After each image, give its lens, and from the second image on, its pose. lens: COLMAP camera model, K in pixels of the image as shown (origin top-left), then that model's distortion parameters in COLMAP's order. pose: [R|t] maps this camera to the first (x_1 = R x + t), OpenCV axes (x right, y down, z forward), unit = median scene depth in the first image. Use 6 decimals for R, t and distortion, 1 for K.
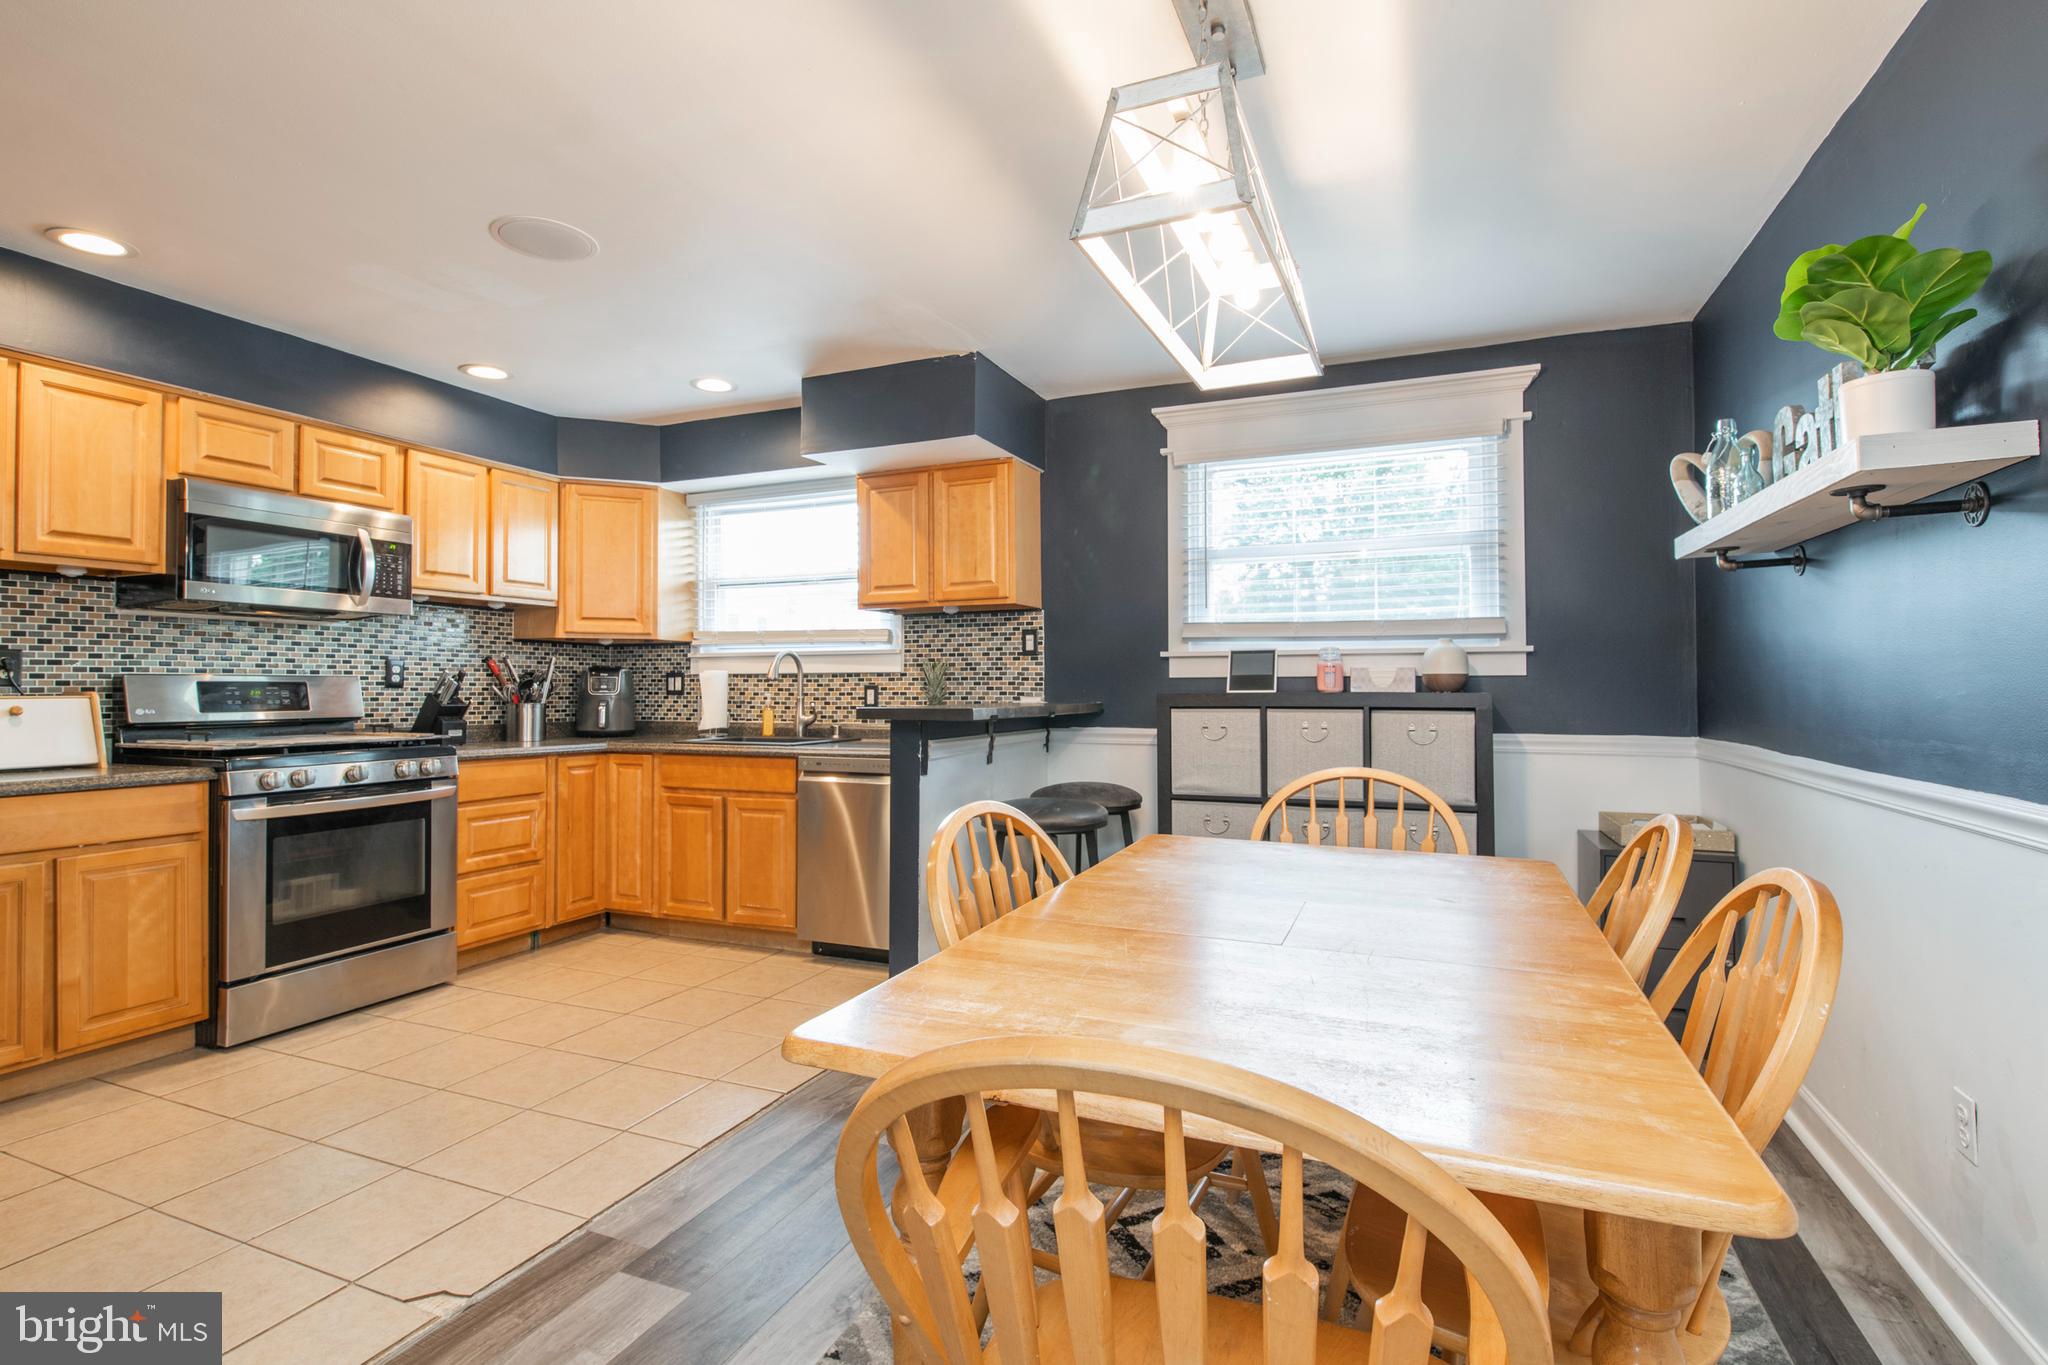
lens RADIAL K [[917.8, 0, 1060.3], [0, 917.8, 674.8], [0, 0, 1]] dist [0.001367, -0.006128]
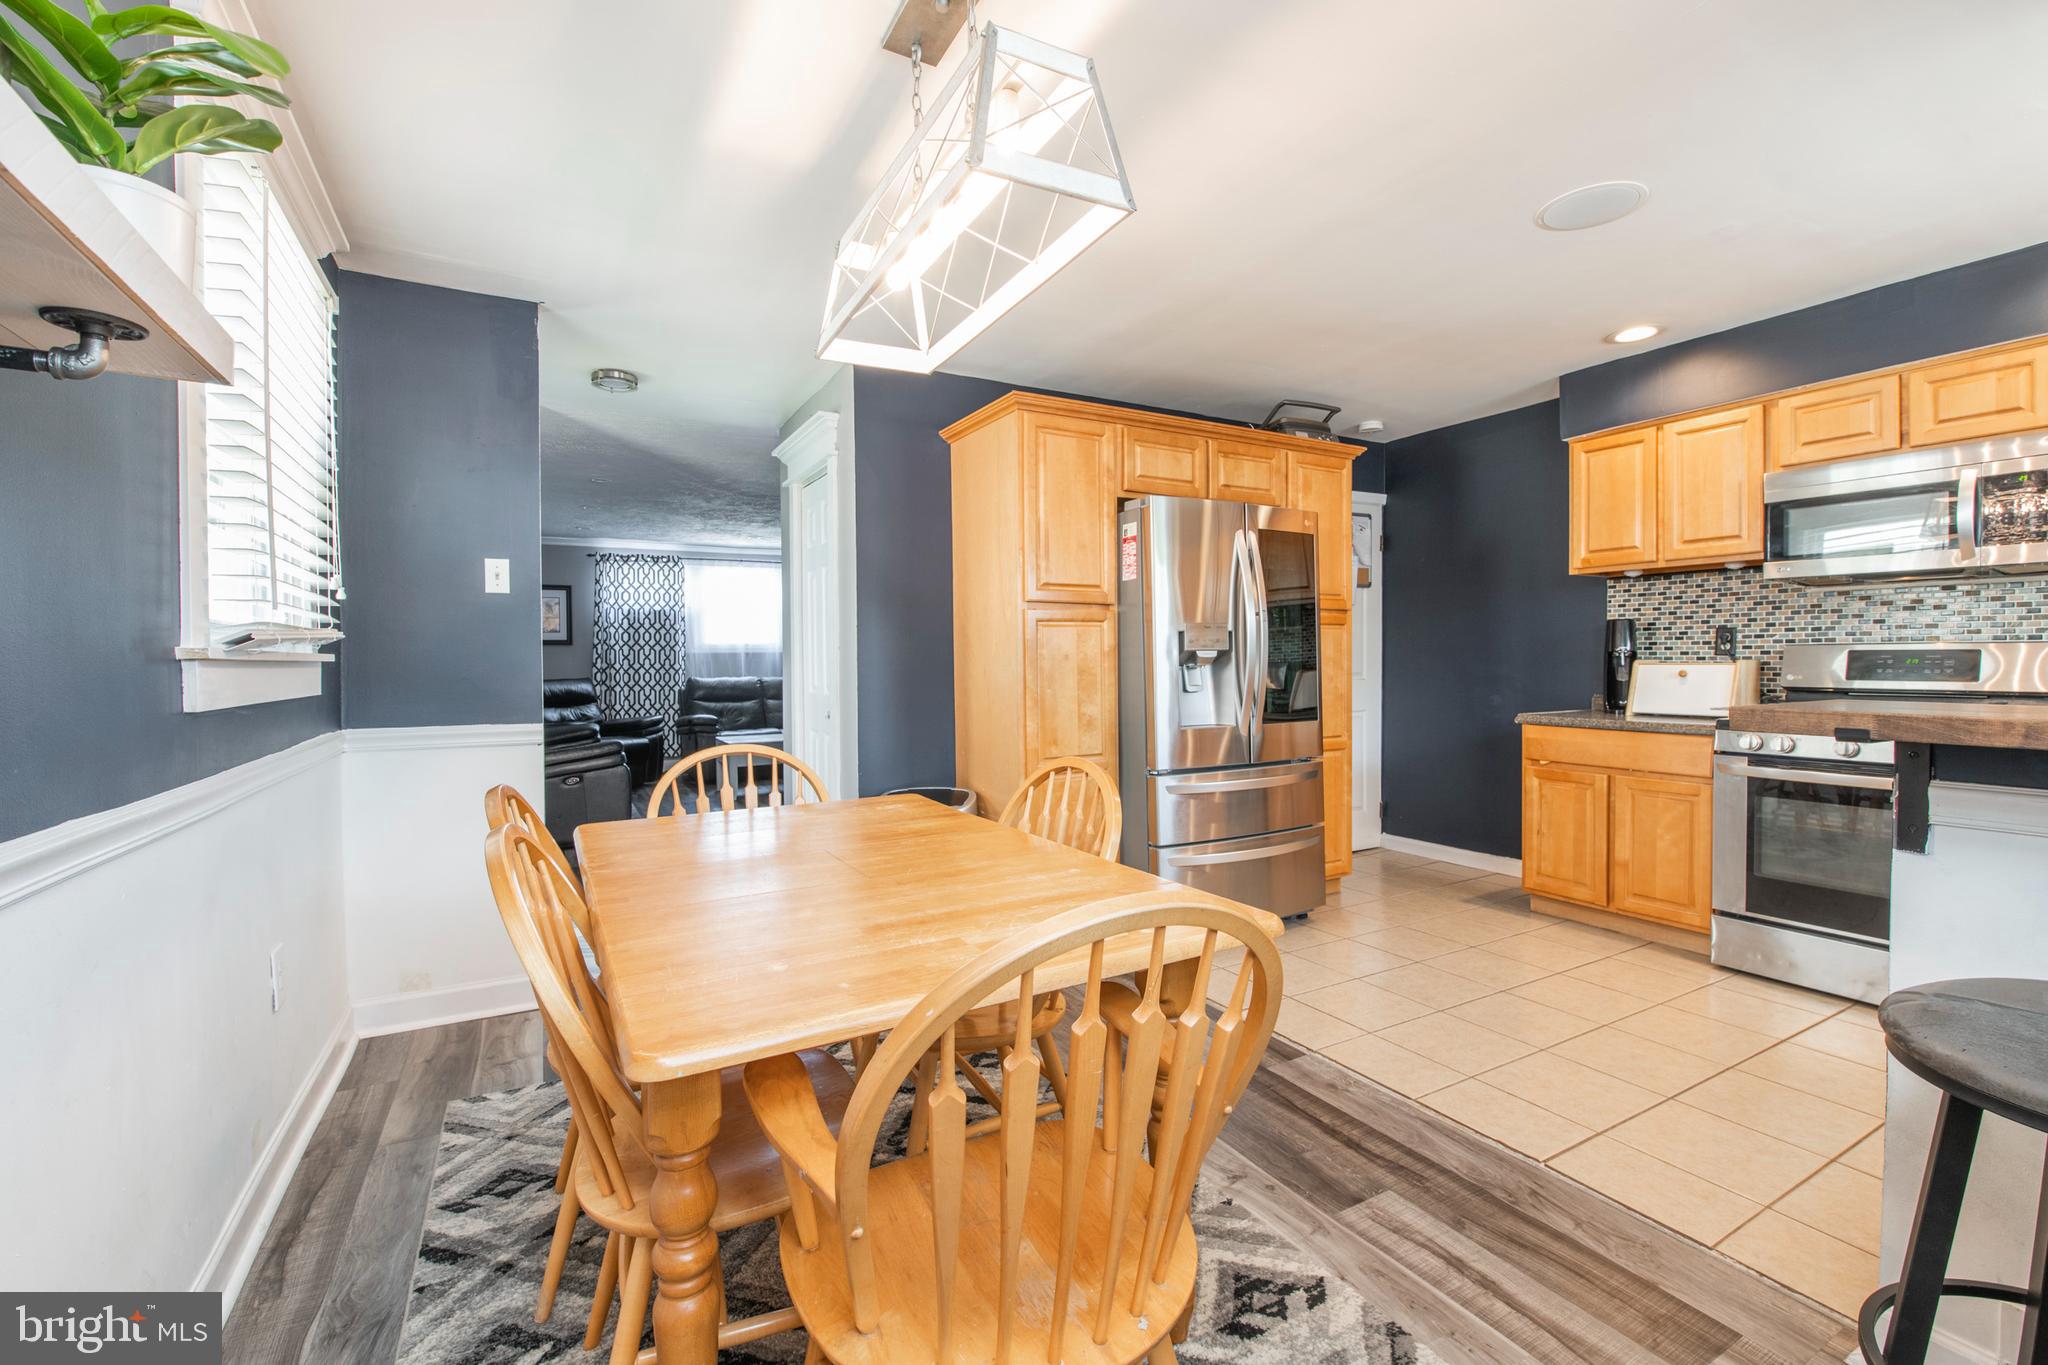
lens RADIAL K [[886.2, 0, 1003.0], [0, 886.2, 674.9], [0, 0, 1]] dist [-0.000580, -0.007166]
pose [[-0.641444, 0.020951, -0.766884, 0.430181], [0.017865, 0.999764, 0.012371, 0.005143], [0.766962, -0.005765, -0.641667, 0.821816]]
